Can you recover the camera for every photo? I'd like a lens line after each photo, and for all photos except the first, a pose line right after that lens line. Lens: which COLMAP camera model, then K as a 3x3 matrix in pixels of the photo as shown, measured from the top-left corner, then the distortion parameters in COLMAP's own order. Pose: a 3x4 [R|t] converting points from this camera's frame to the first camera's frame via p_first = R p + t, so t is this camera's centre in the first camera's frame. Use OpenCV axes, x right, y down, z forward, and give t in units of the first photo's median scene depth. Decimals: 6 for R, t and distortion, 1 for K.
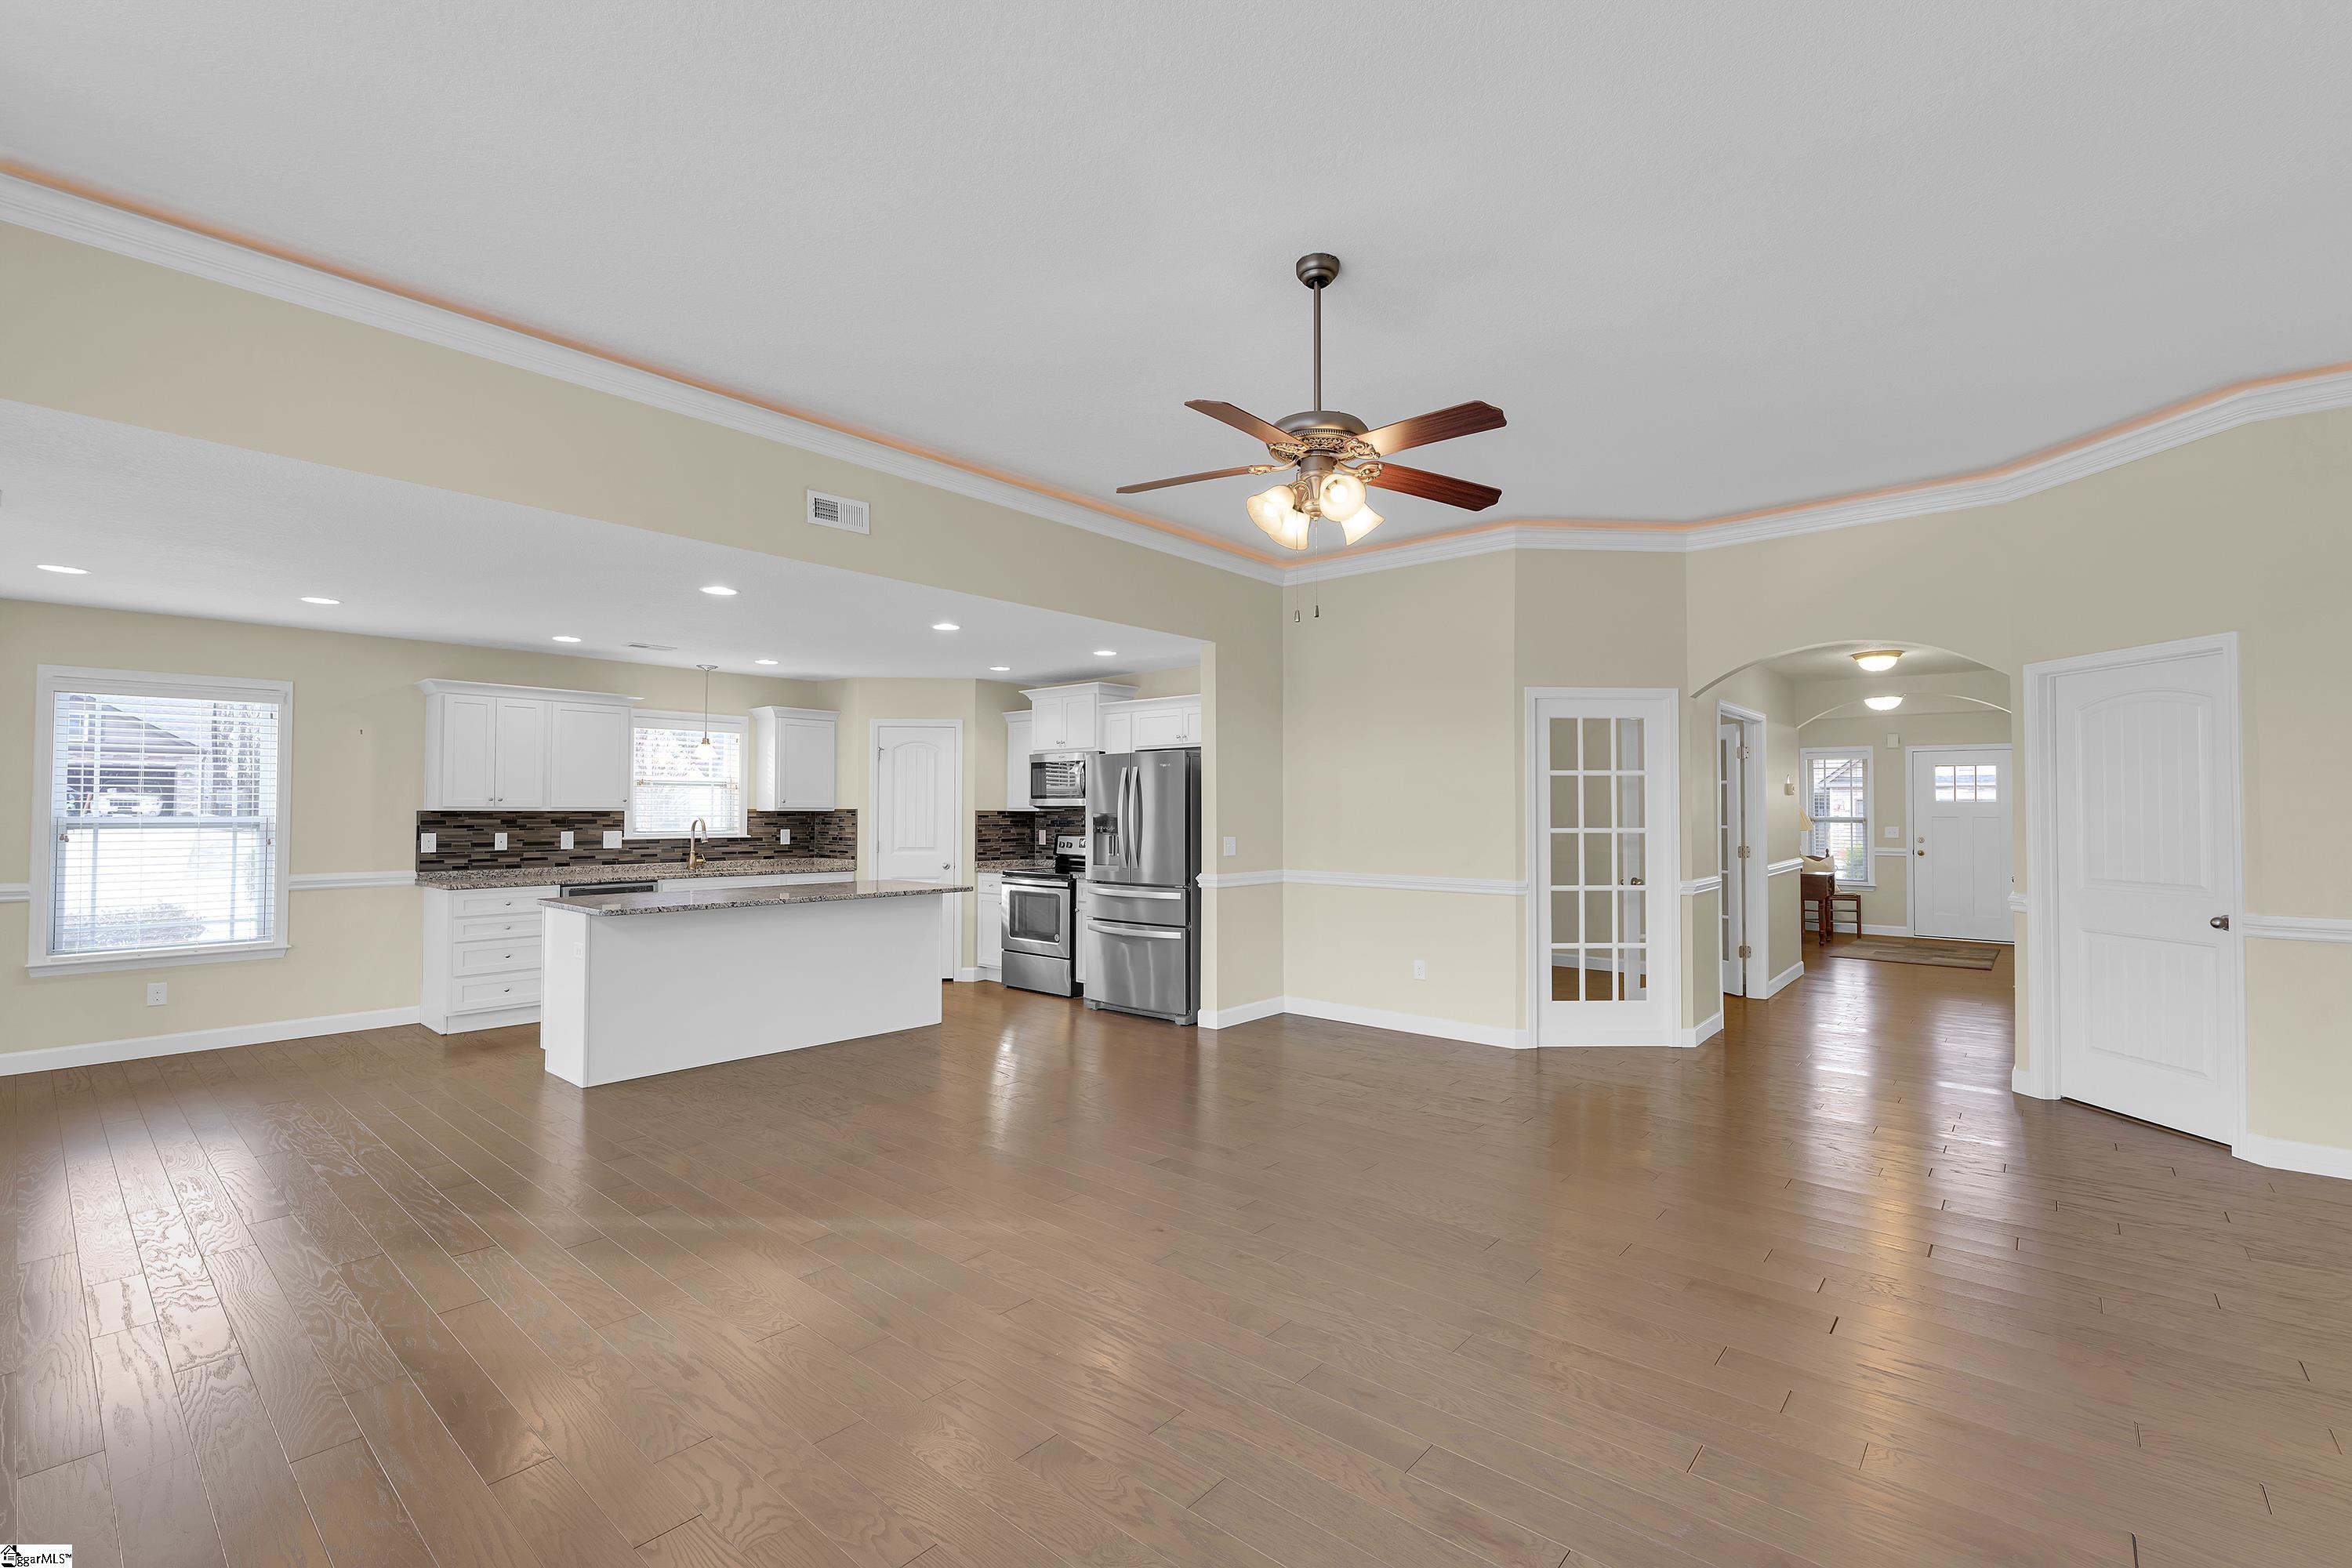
lens RADIAL K [[1018.1, 0, 1170.7], [0, 1018.1, 793.2], [0, 0, 1]] dist [-0.004689, 0.001061]
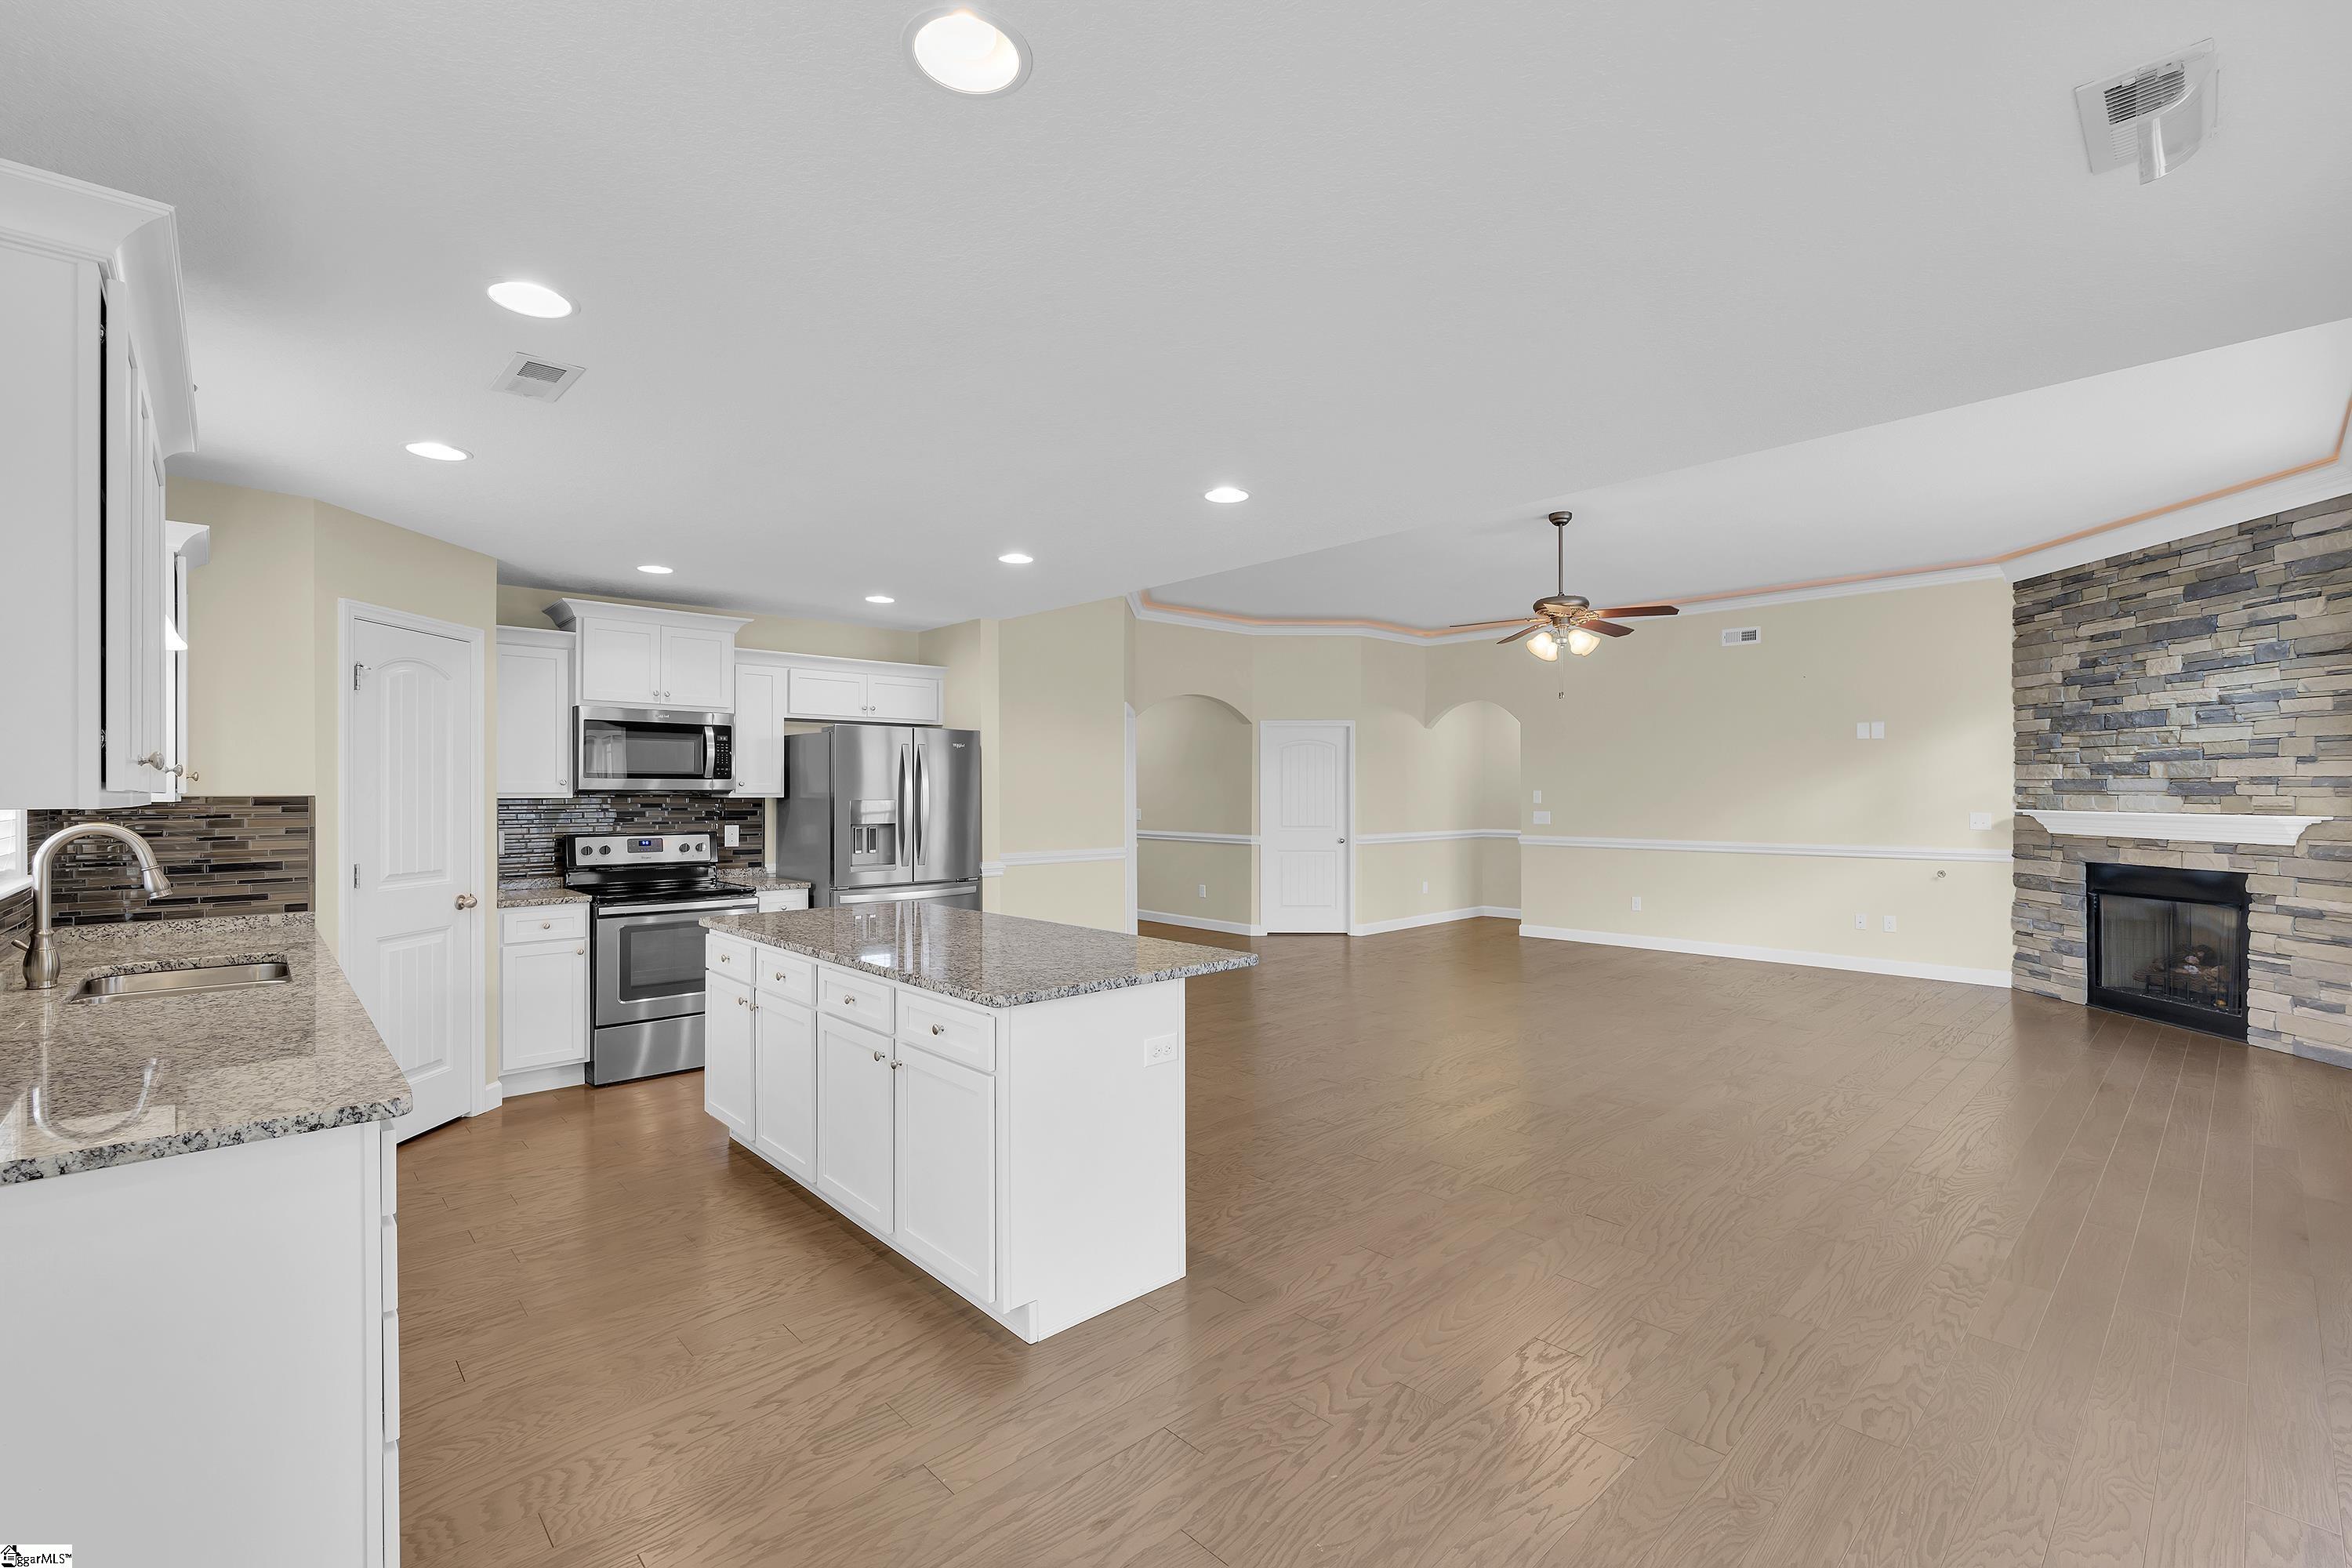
lens RADIAL K [[1018.1, 0, 1177.5], [0, 1018.1, 787.8], [0, 0, 1]] dist [-0.004689, 0.001061]
pose [[0.096454, 0.002258, 0.995335, -0.789990], [-0.016844, 0.999858, -0.000636, 0.006491], [-0.995195, -0.016704, 0.096478, 0.646860]]
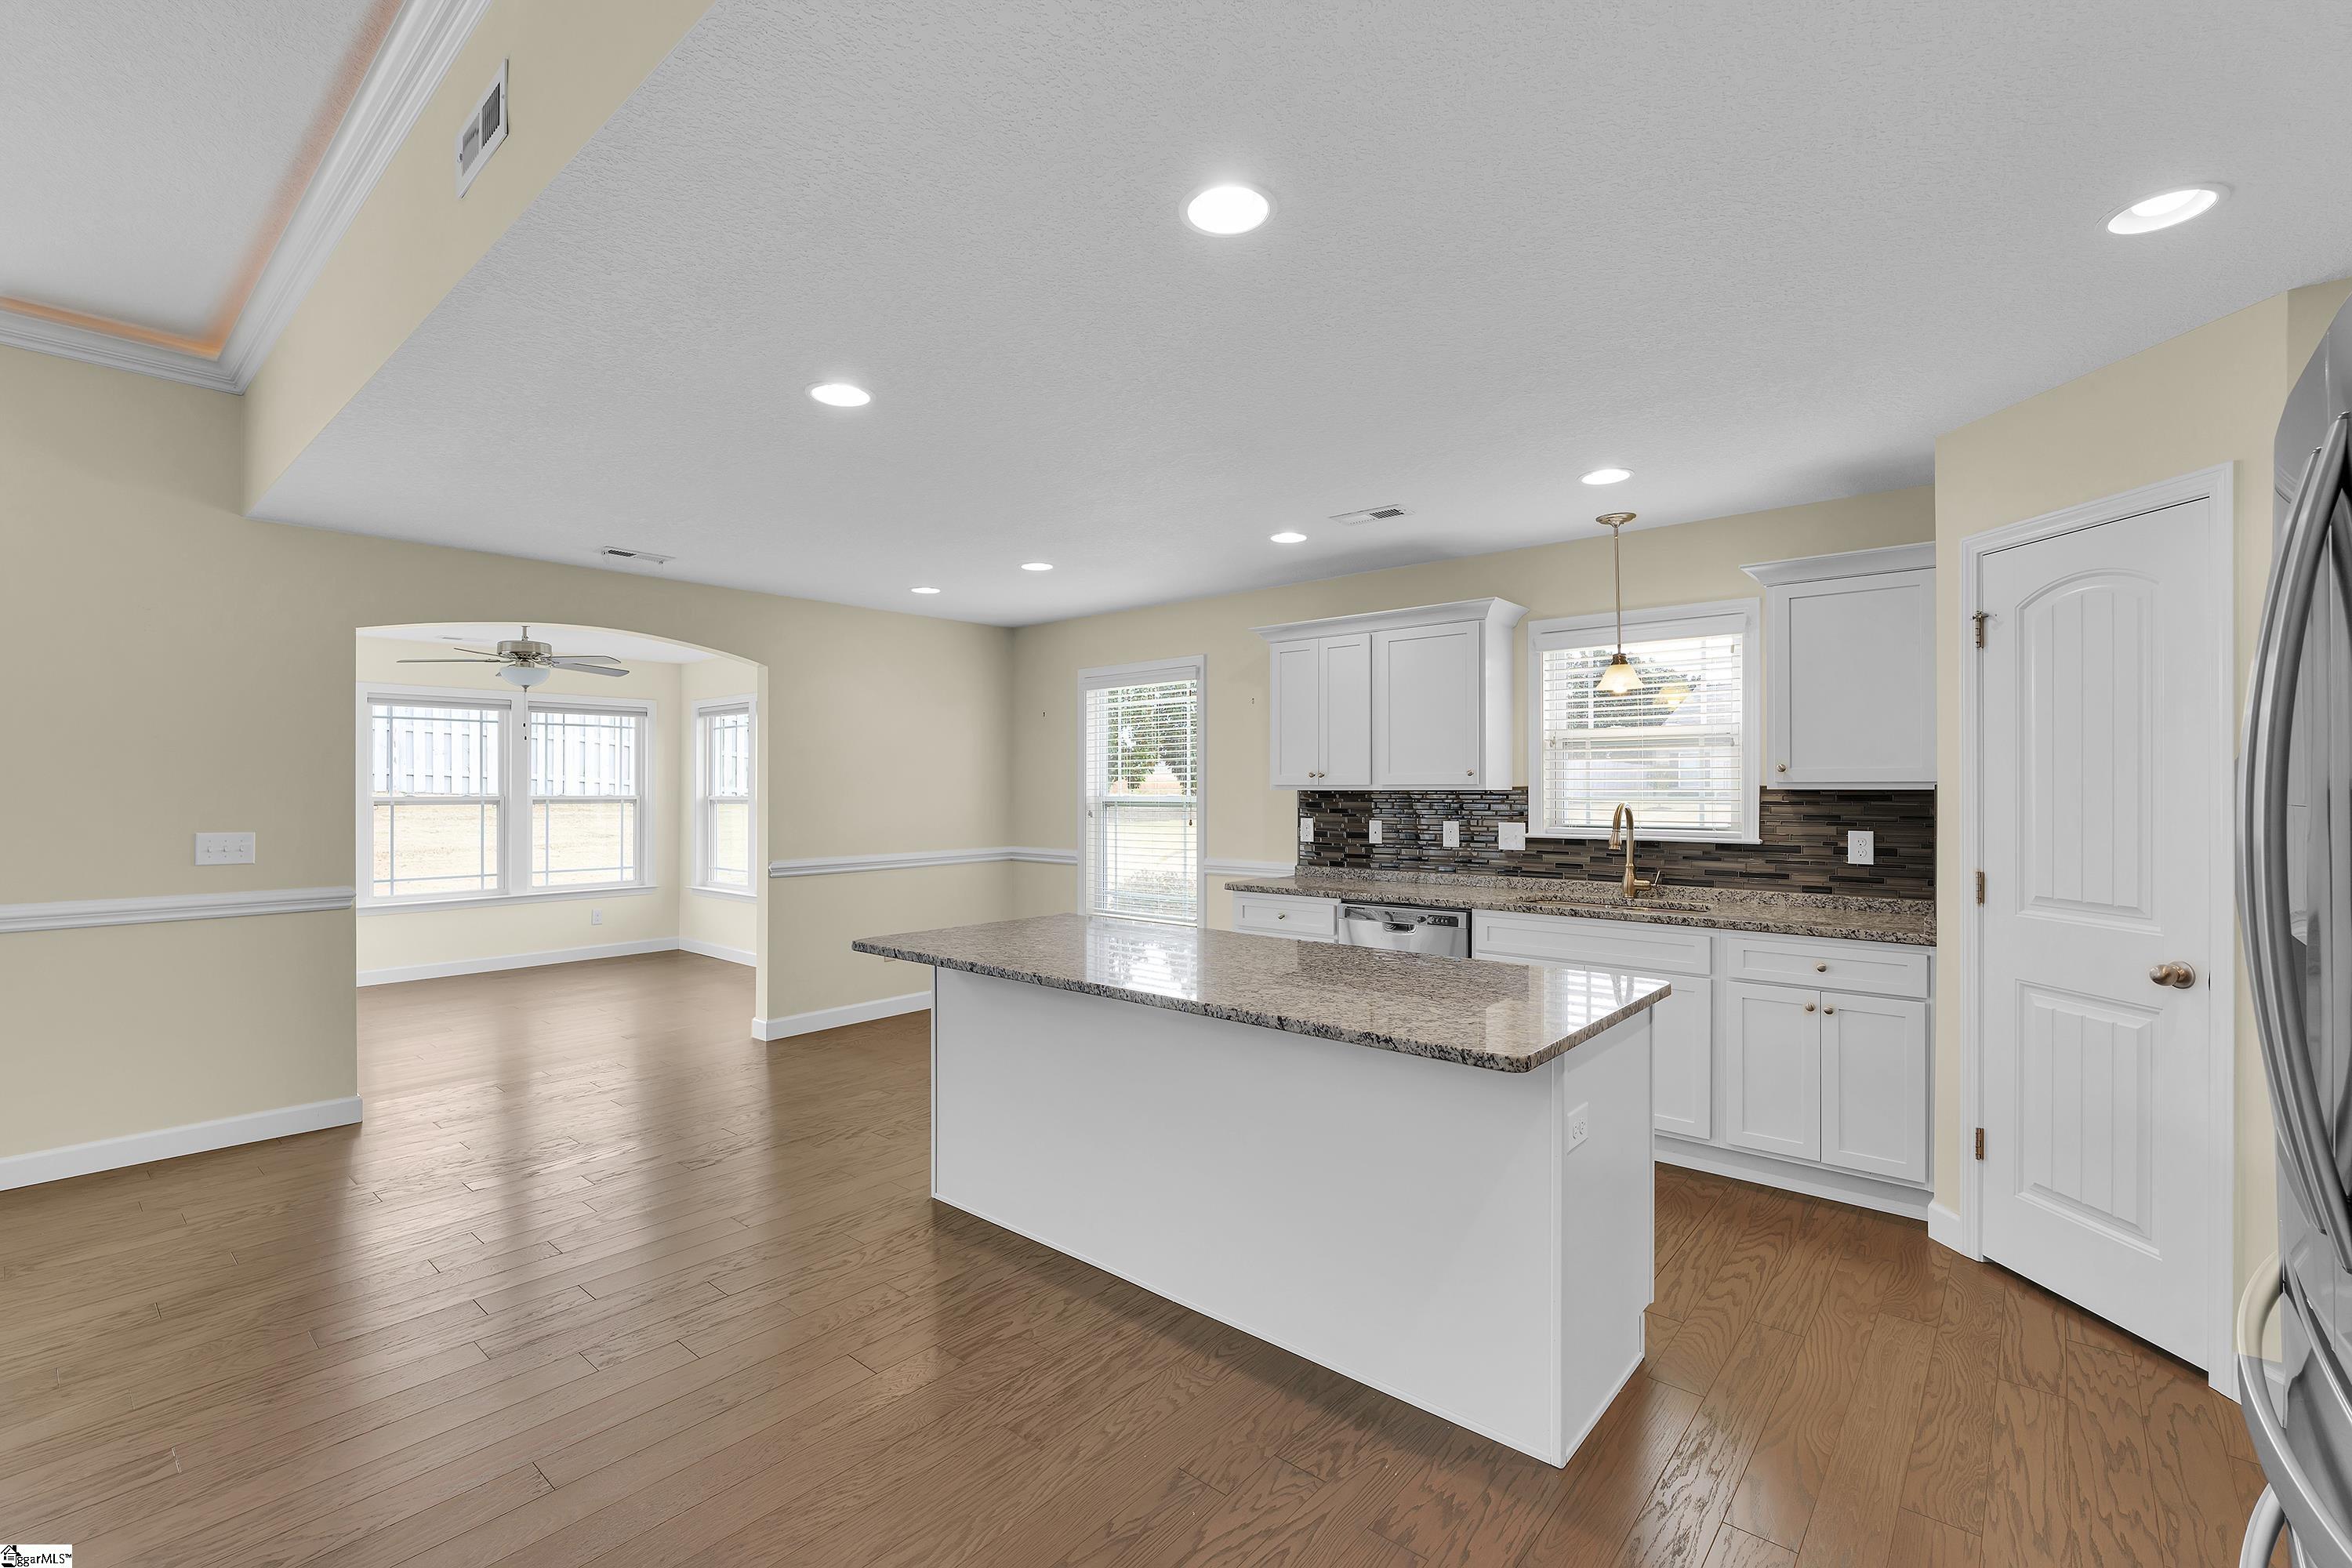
lens RADIAL K [[1018.1, 0, 1179.6], [0, 1018.1, 793.5], [0, 0, 1]] dist [-0.004689, 0.001061]
pose [[0.012149, 0.002656, -0.999923, 0.070738], [0.020832, 0.999779, 0.002909, 0.013533], [0.999709, -0.020865, 0.012091, 0.790953]]
